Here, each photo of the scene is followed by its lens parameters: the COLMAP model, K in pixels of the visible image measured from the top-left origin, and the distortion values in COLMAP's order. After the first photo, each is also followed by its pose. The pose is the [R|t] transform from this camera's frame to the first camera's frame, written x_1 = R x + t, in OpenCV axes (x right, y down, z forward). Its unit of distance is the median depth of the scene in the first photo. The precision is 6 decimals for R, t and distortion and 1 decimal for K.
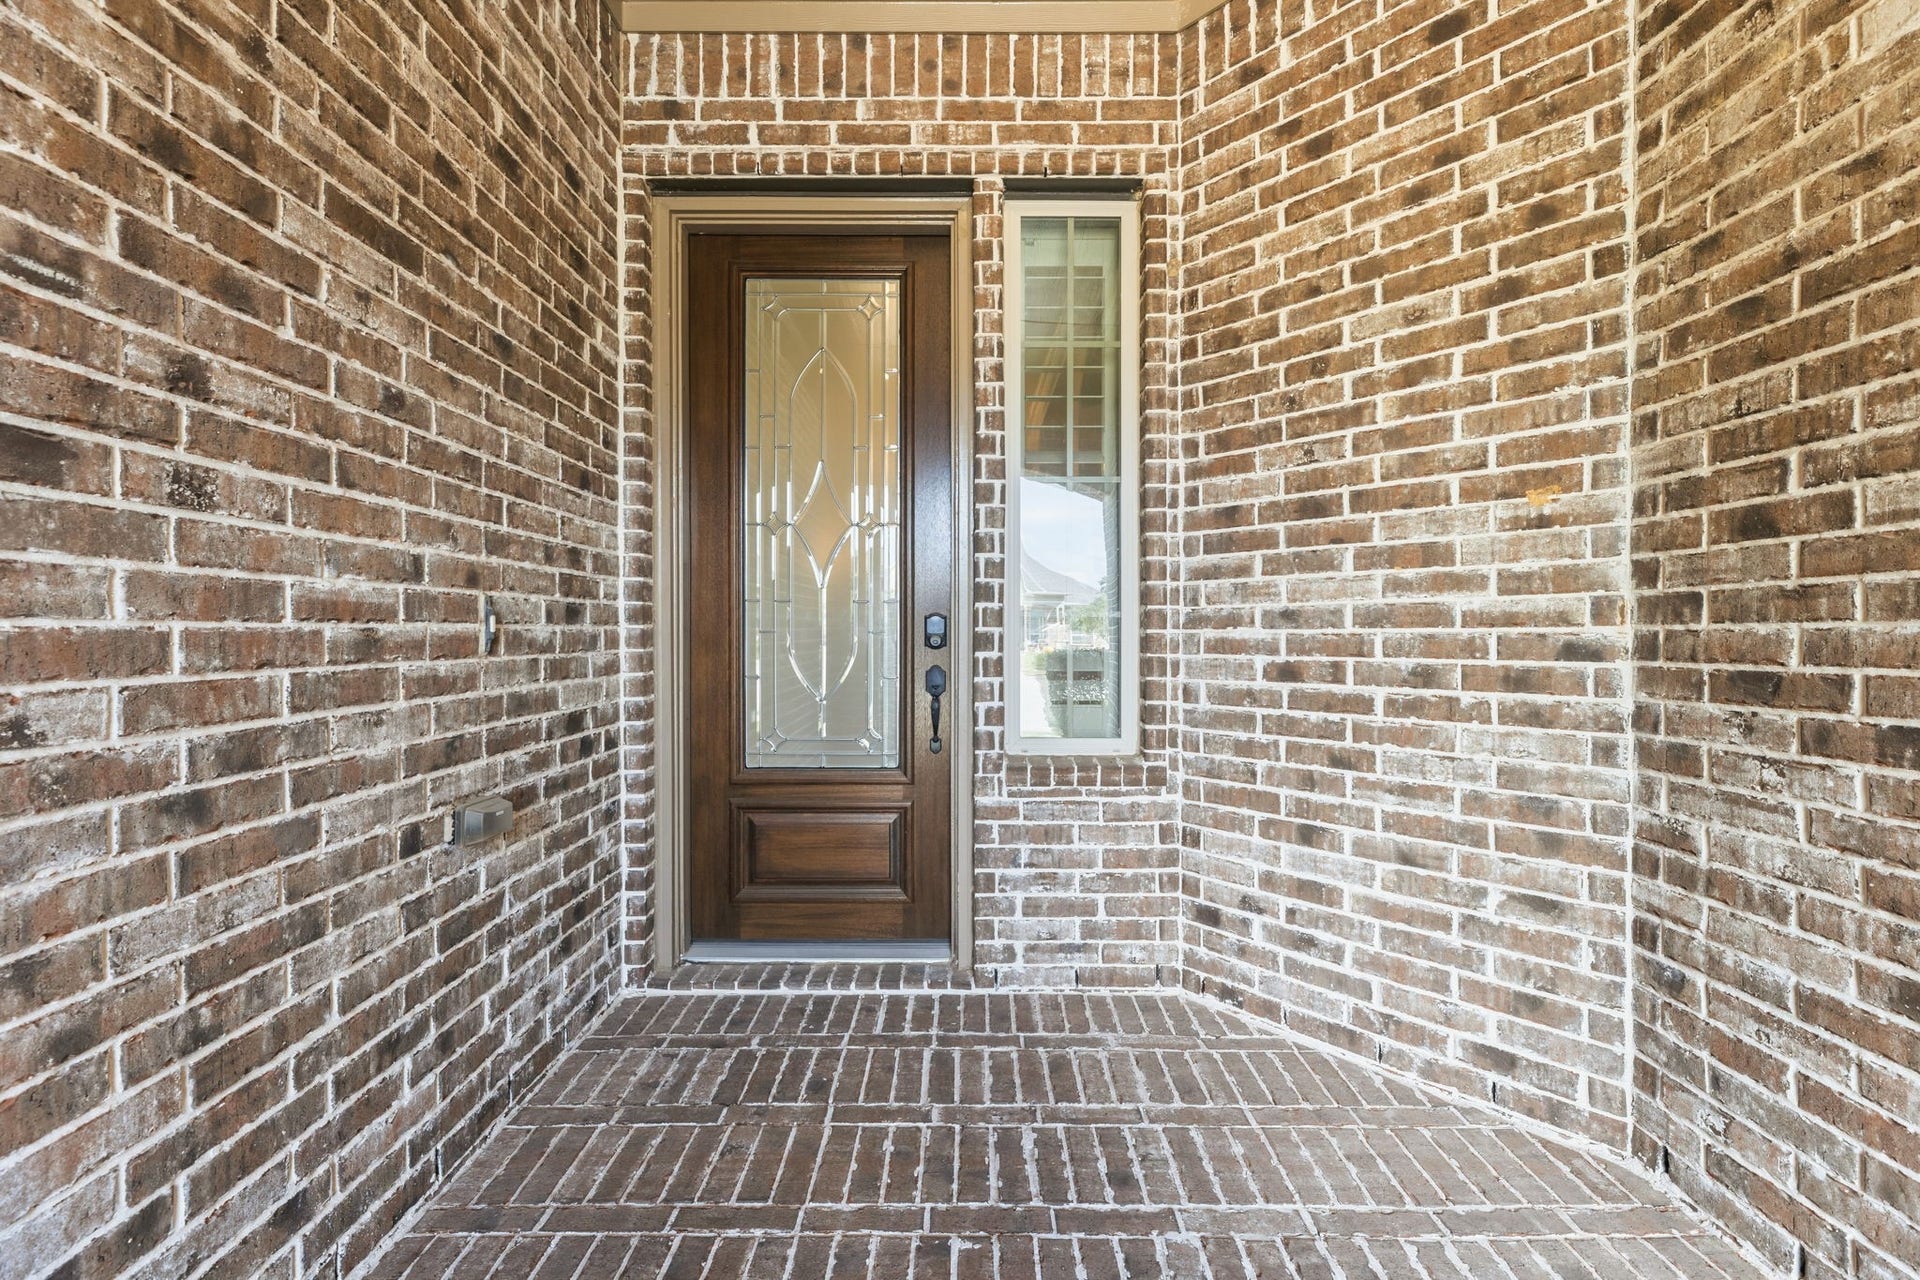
lens RADIAL K [[788.0, 0, 964.2], [0, 788.0, 632.7], [0, 0, 1]] dist [0.002948, 0.000659]
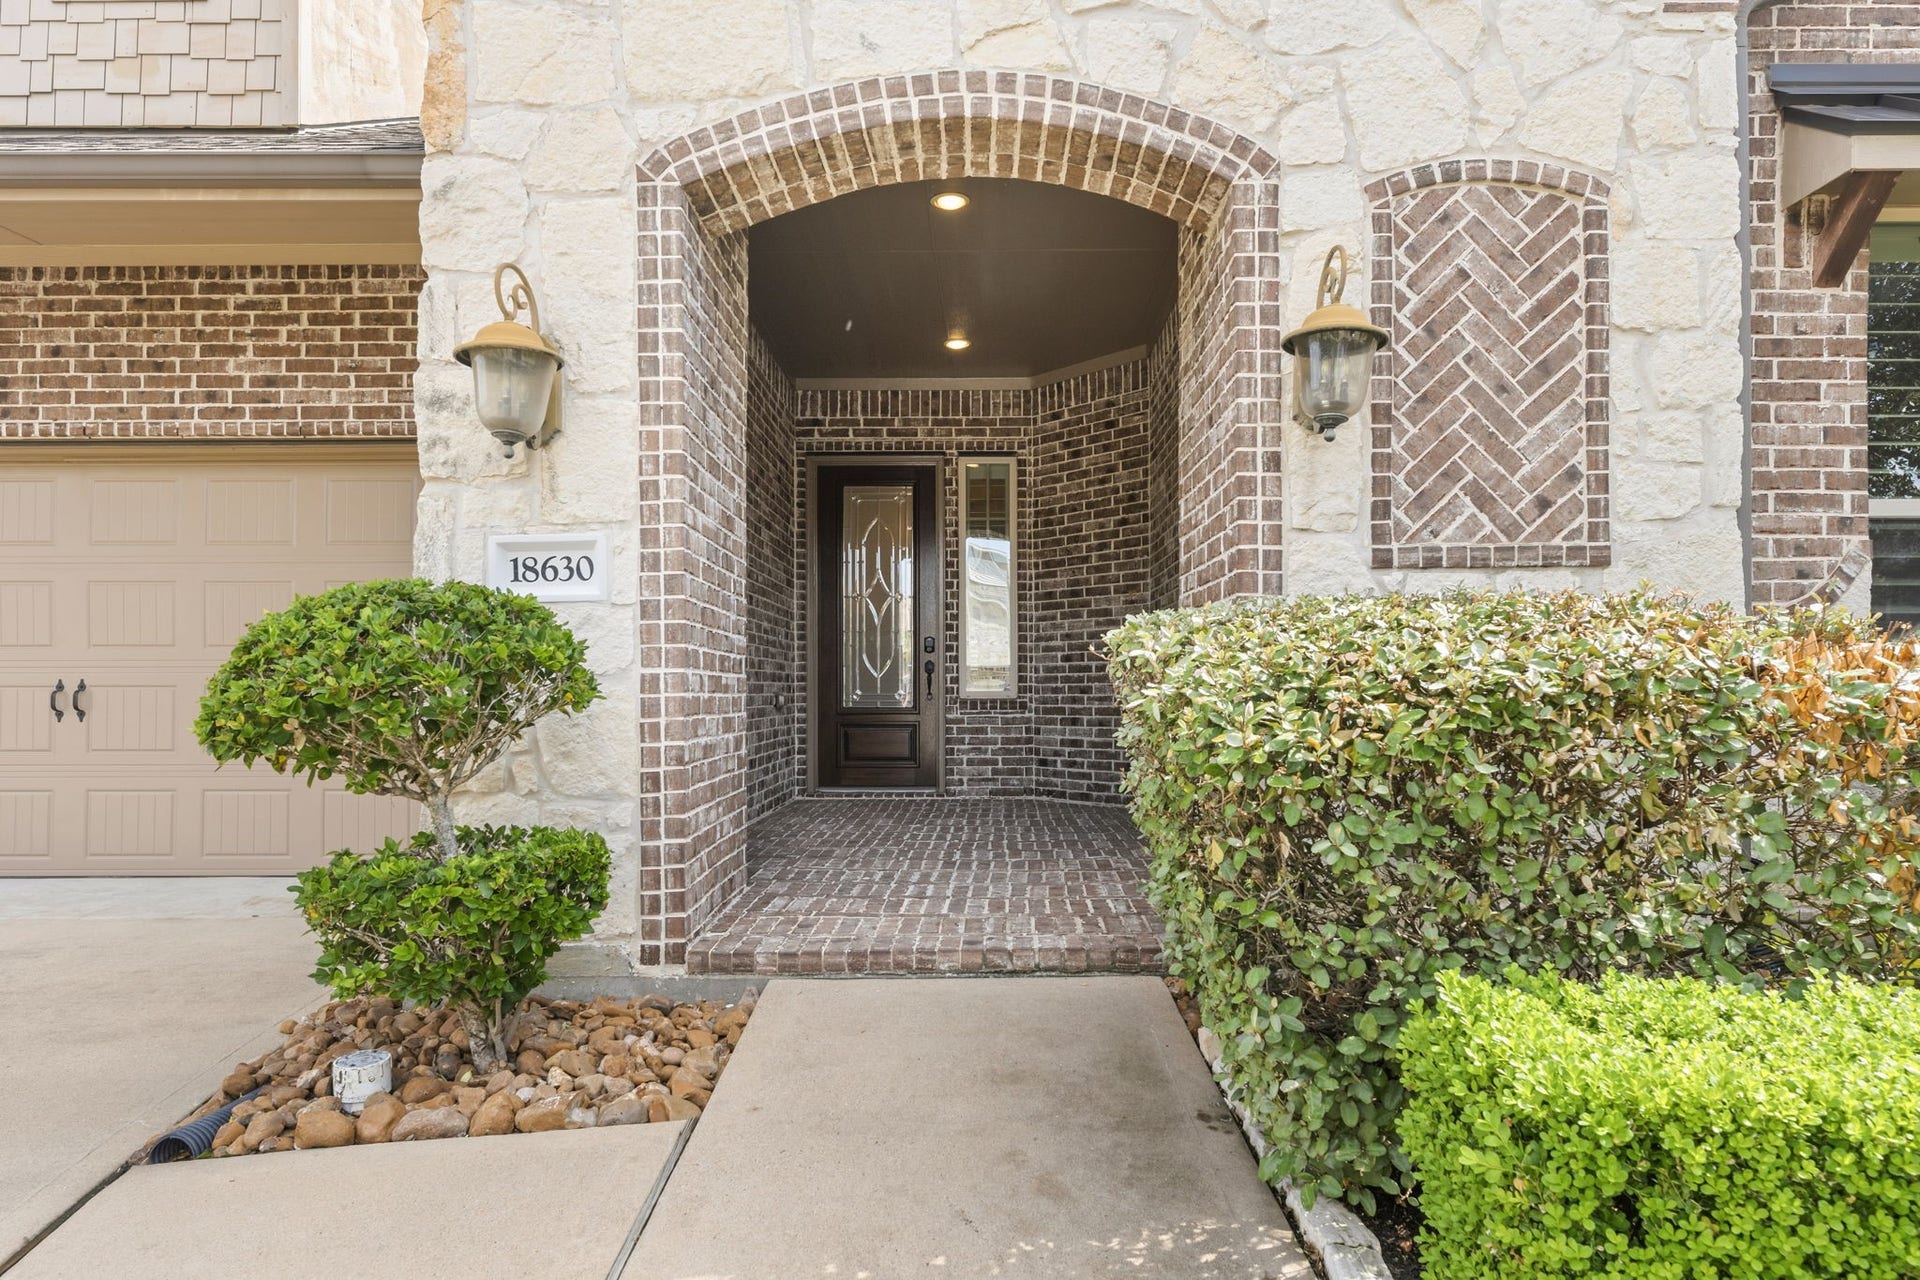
lens RADIAL K [[788.0, 0, 964.2], [0, 788.0, 632.7], [0, 0, 1]] dist [0.002948, 0.000659]
pose [[0.999970, -0.004370, -0.006408, 0.084300], [0.004063, 0.998878, -0.047179, 0.076292], [0.006607, 0.047151, 0.998866, -1.341655]]
